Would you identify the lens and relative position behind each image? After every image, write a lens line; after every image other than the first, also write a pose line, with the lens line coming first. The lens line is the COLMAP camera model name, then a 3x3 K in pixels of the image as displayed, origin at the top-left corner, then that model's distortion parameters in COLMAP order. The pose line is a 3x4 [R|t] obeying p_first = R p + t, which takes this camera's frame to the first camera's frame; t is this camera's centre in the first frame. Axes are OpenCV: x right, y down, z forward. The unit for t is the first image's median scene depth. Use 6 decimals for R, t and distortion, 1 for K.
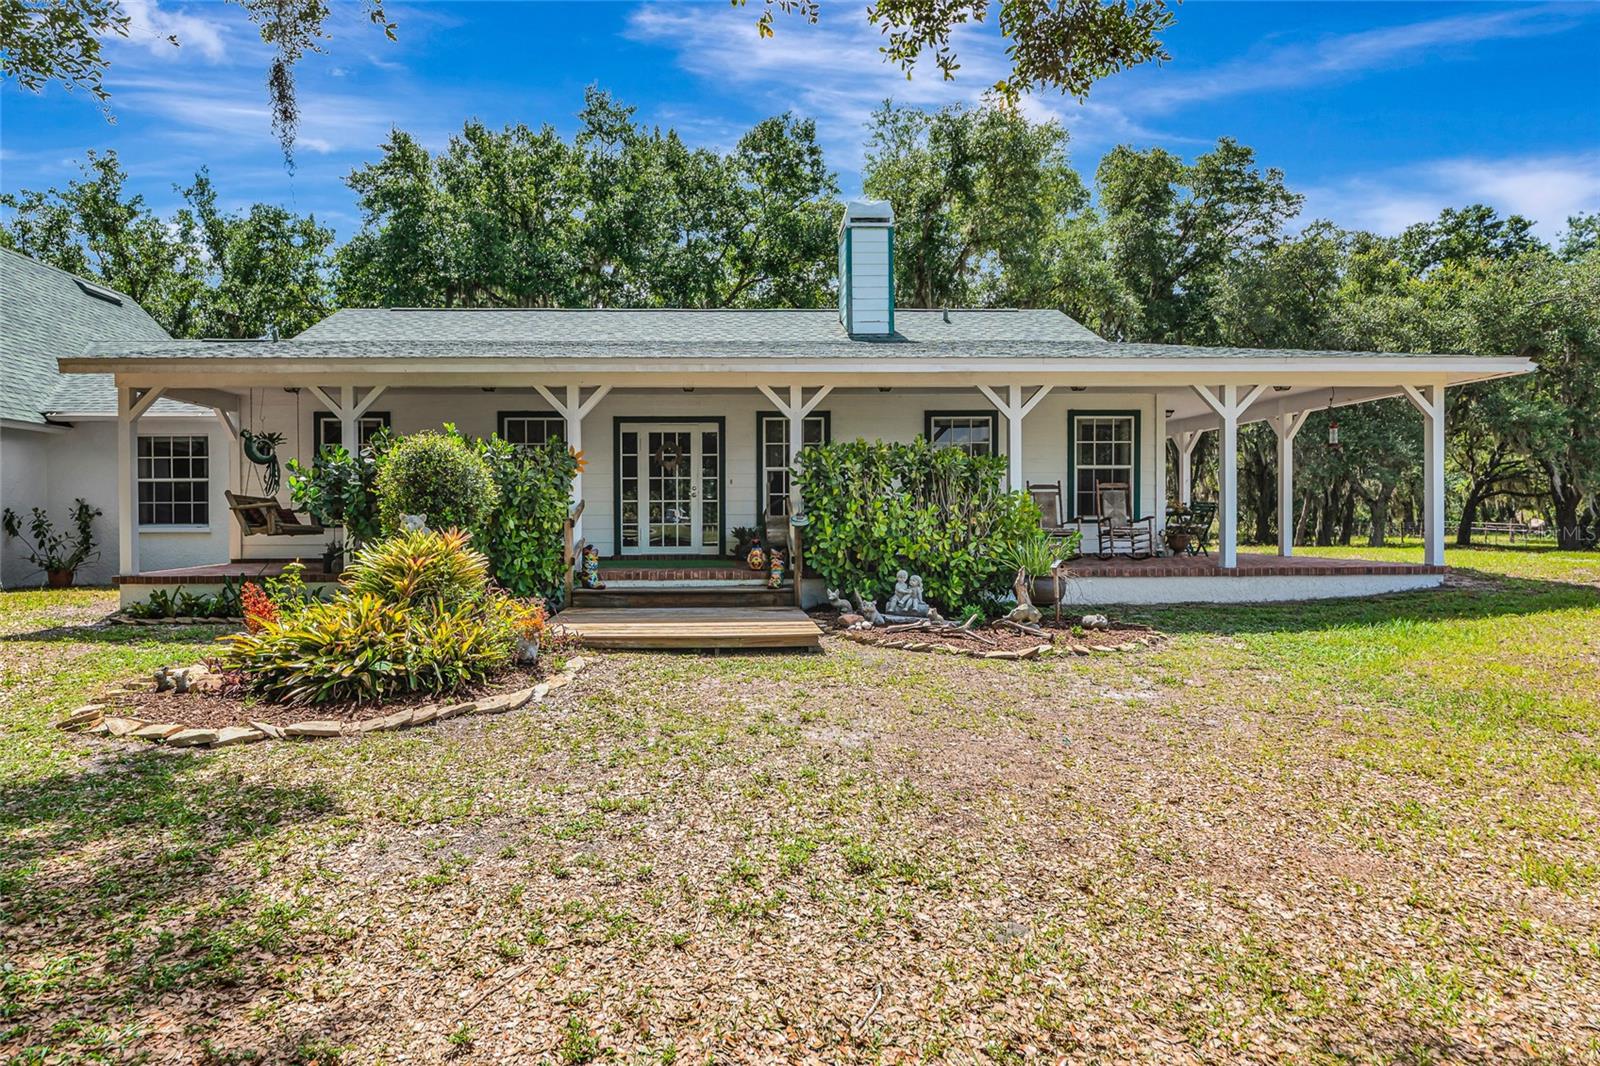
lens RADIAL K [[785.3, 0, 799.3], [0, 785.3, 520.8], [0, 0, 1]] dist [0.011972, -0.000652]
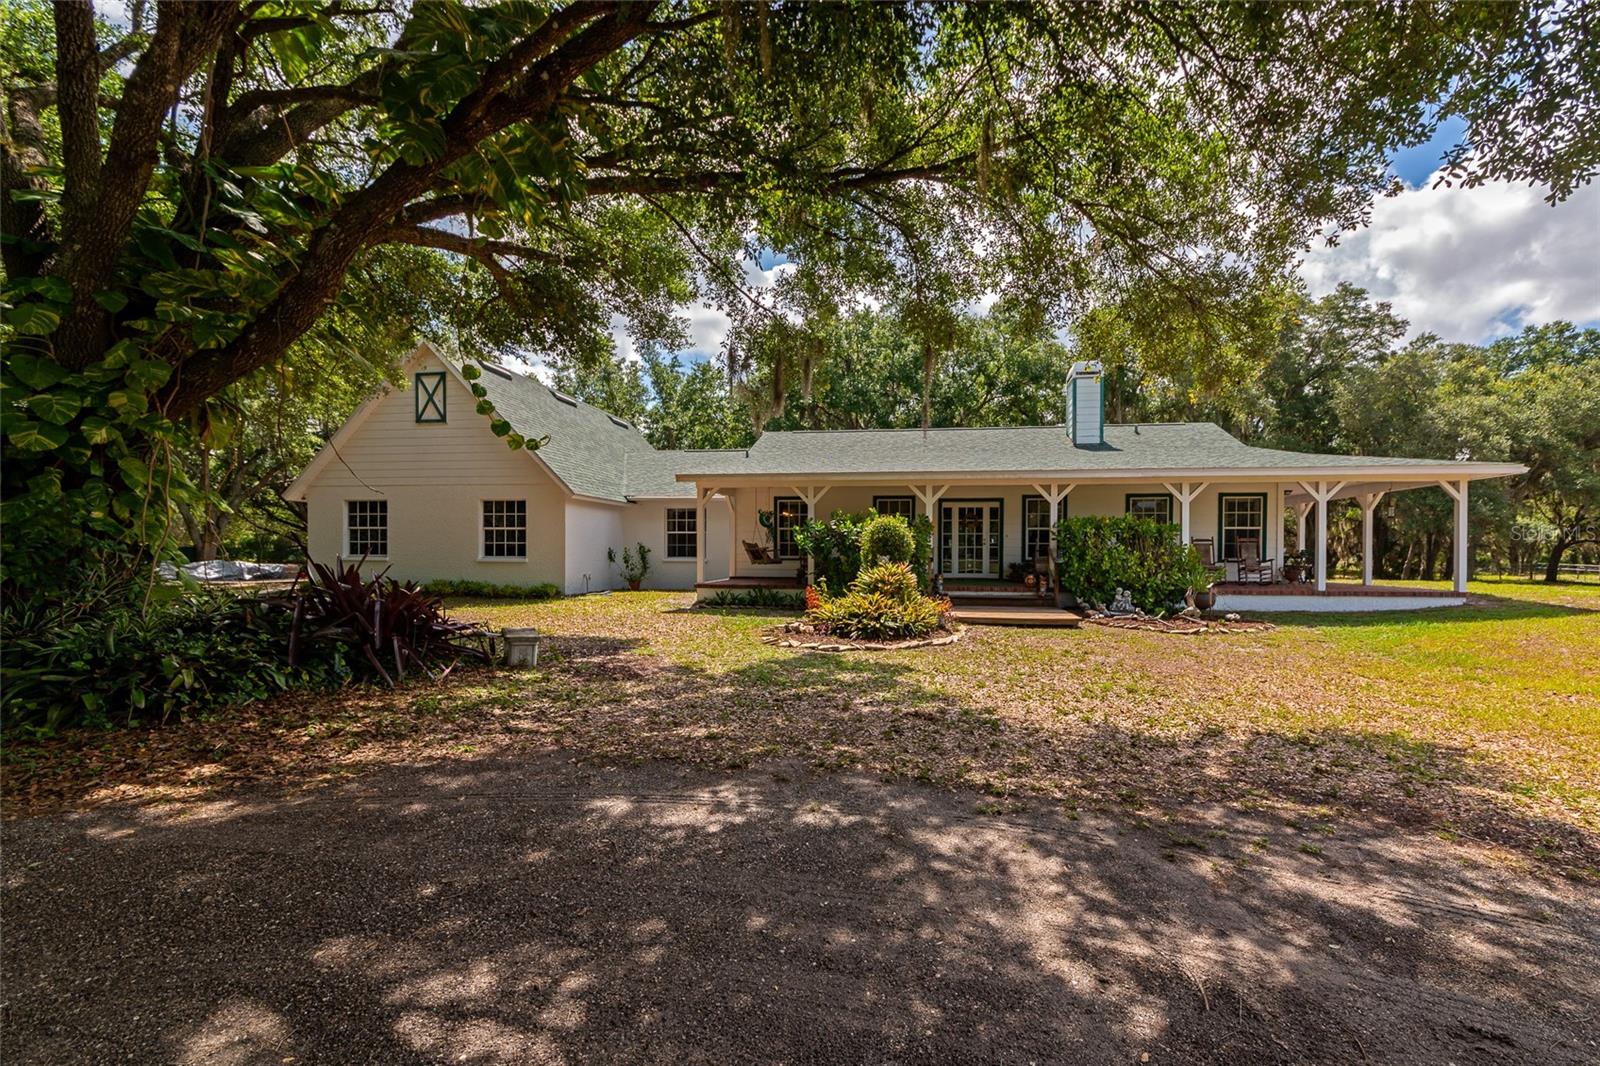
lens RADIAL K [[779.5, 0, 800.4], [0, 779.5, 546.2], [0, 0, 1]] dist [-0.000264, 0.000990]
pose [[0.985652, 0.008878, -0.168558, -0.249429], [-0.009894, 0.999938, -0.005187, -0.014552], [0.168501, 0.006780, 0.985678, -0.768606]]
